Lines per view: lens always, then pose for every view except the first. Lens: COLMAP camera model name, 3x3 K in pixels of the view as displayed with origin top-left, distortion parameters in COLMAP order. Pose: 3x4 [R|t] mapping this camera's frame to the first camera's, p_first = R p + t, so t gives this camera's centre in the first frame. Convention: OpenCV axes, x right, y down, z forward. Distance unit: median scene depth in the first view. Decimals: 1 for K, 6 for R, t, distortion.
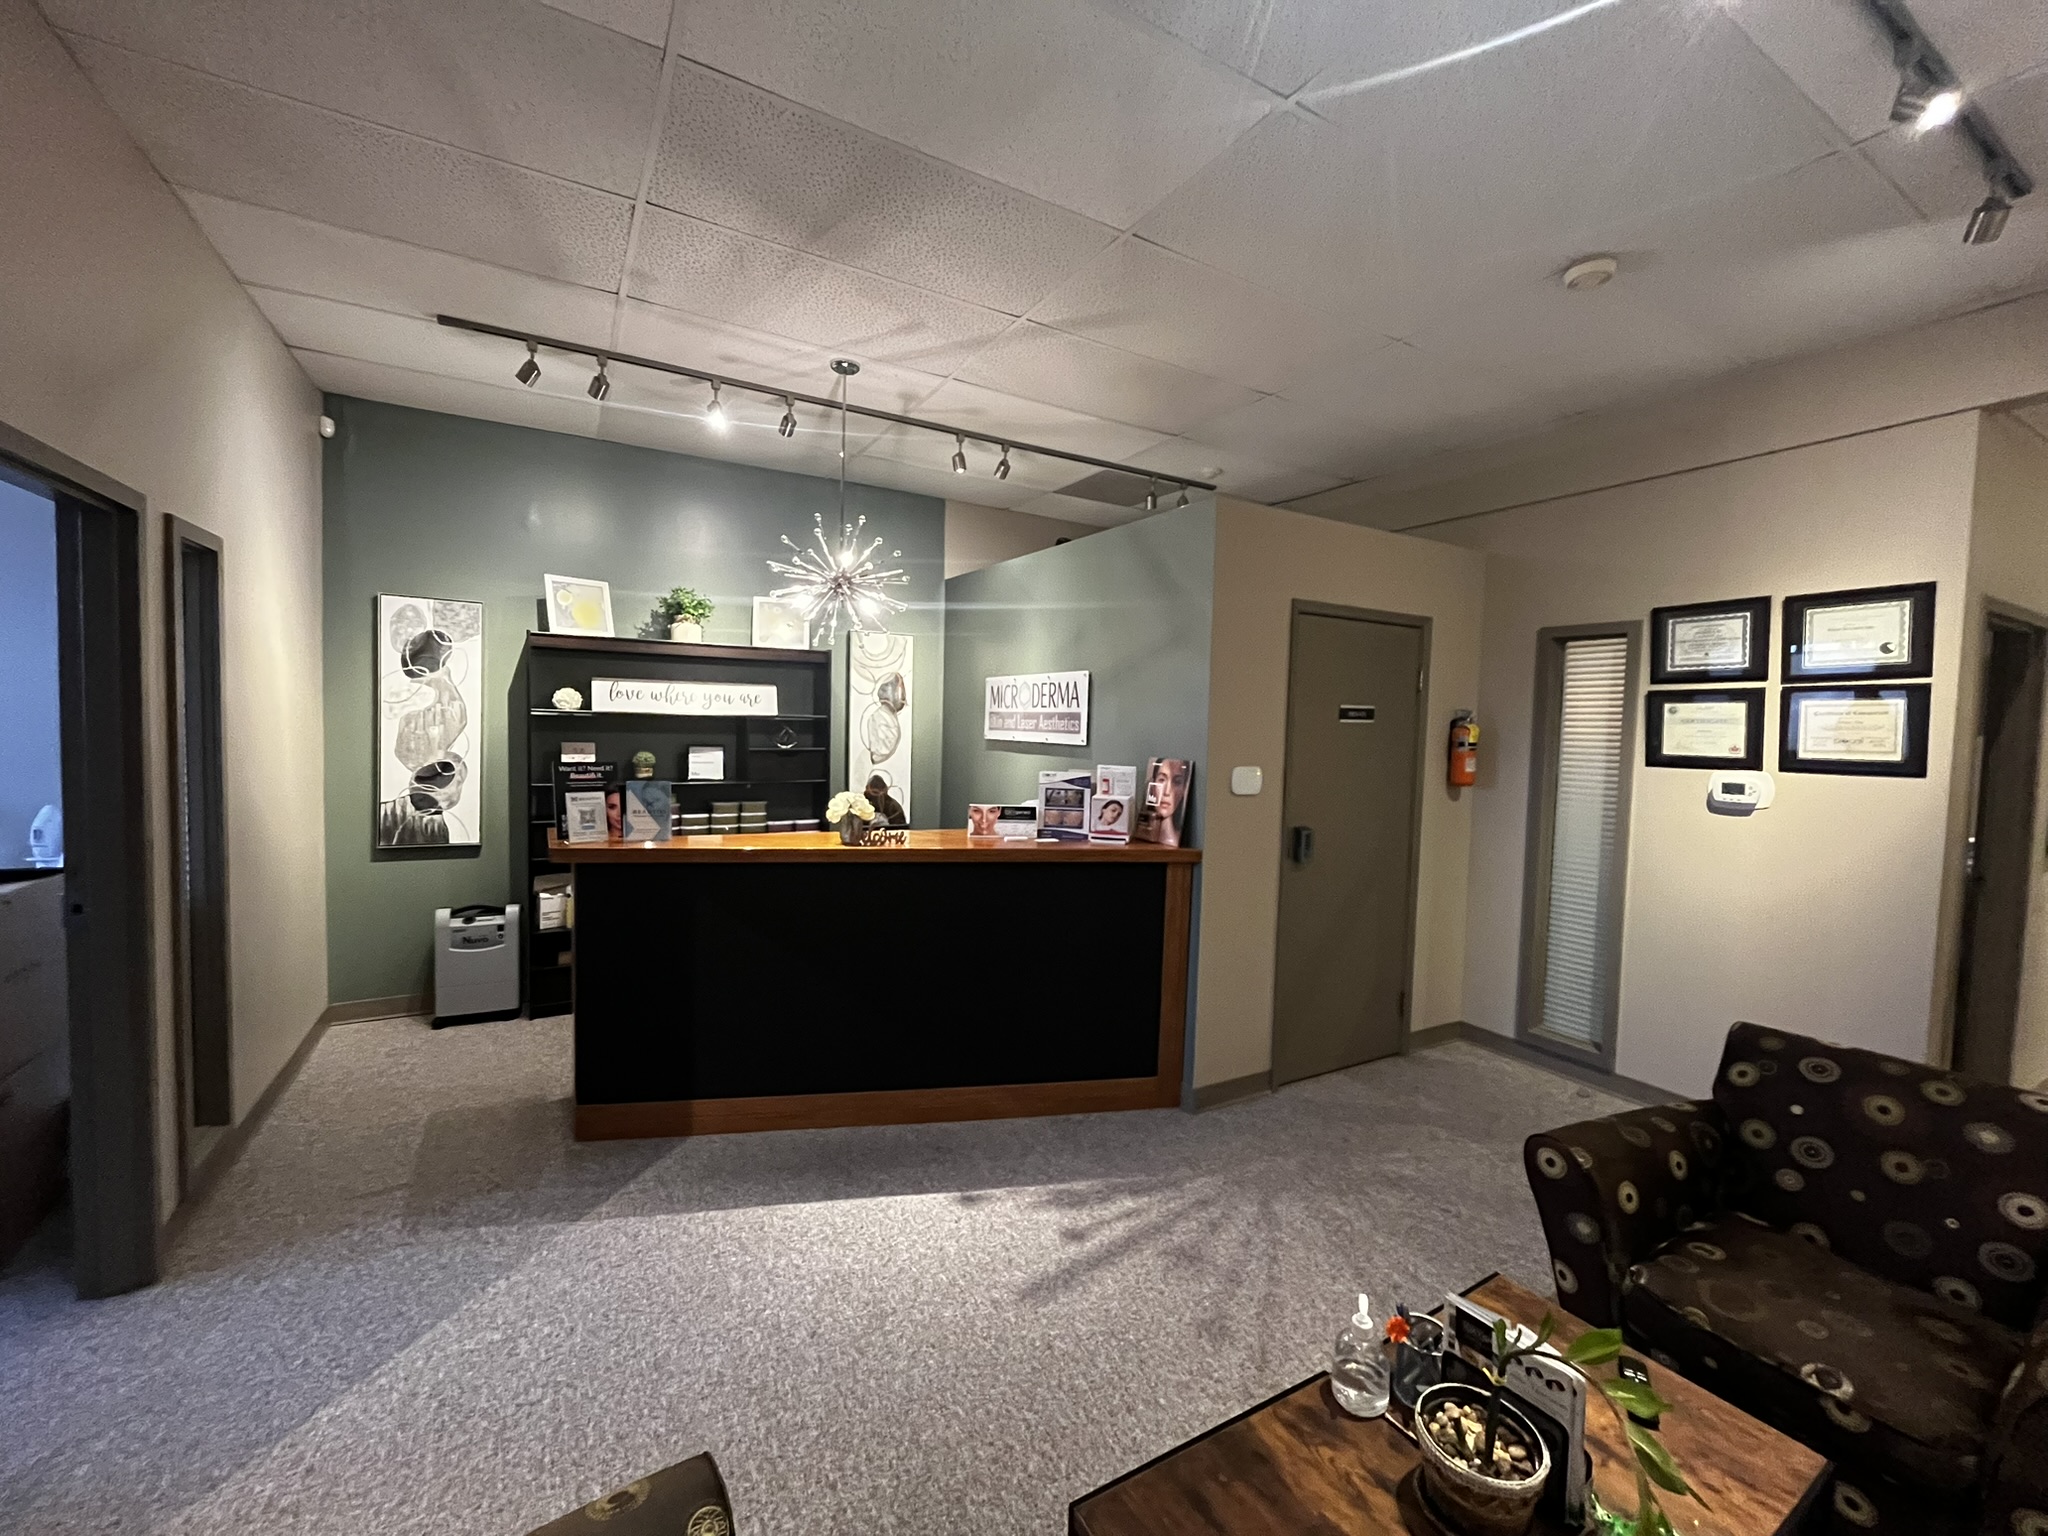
lens RADIAL K [[824.6, 0, 1023.5], [0, 824.6, 766.4], [0, 0, 1]] dist [-0.001757, -0.000977]
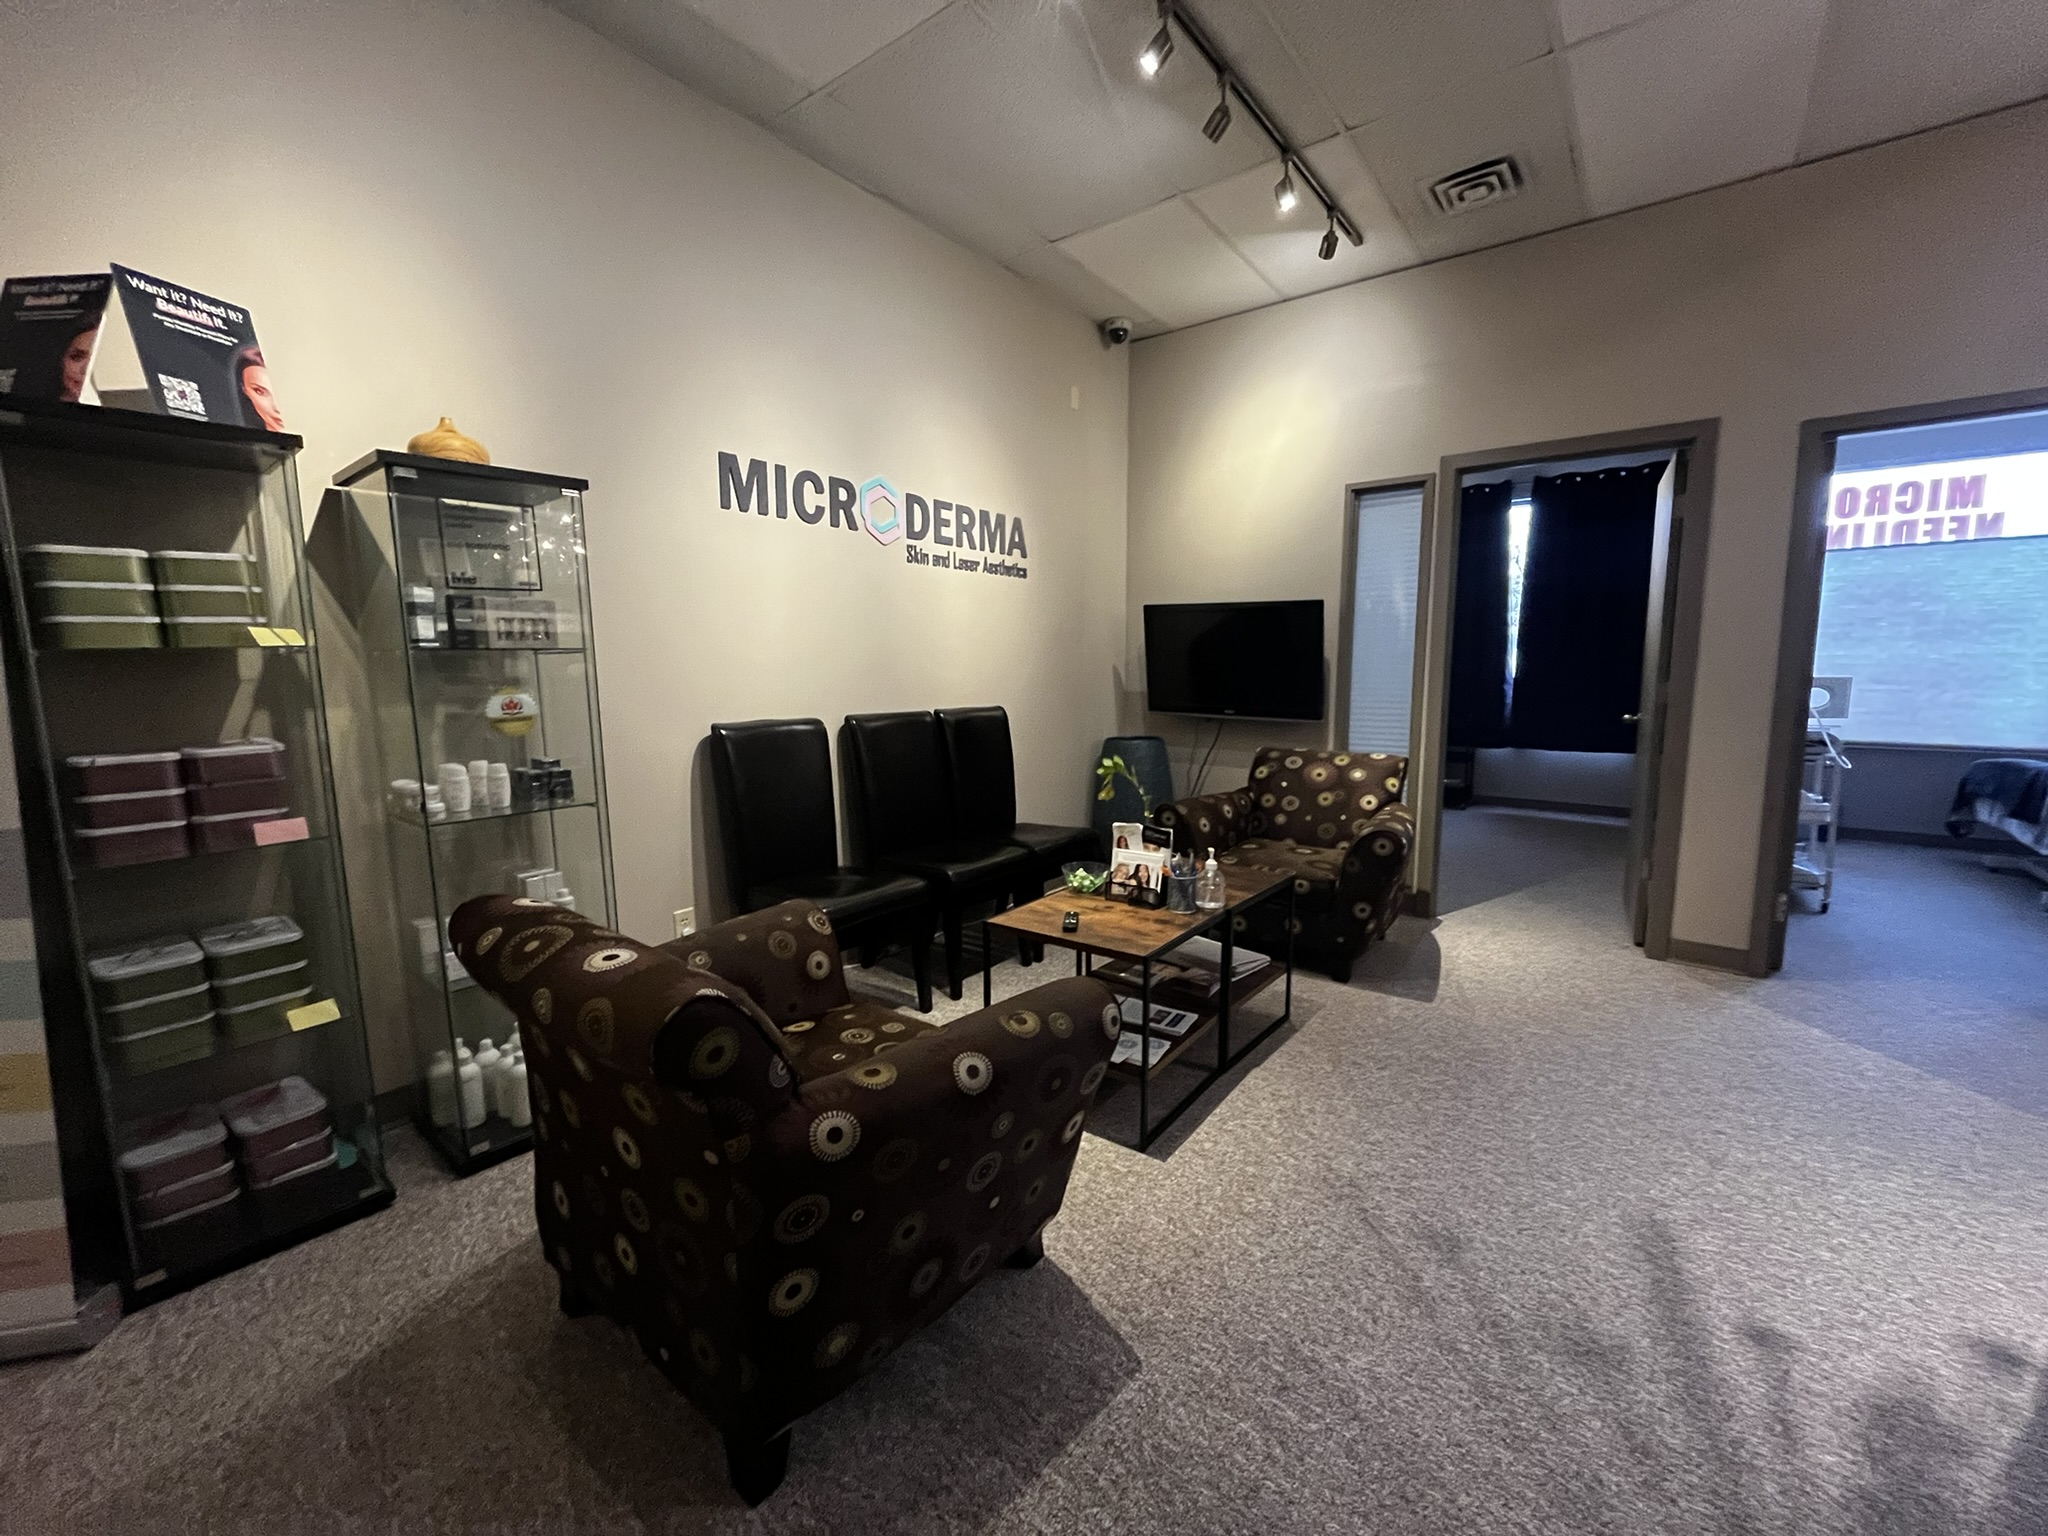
lens RADIAL K [[824.6, 0, 1020.4], [0, 824.6, 760.1], [0, 0, 1]] dist [-0.001757, -0.000977]
pose [[-0.922852, 0.034720, -0.383586, 0.792910], [-0.026071, 0.988013, 0.152151, 0.087779], [0.384271, 0.150413, -0.910885, 1.313723]]
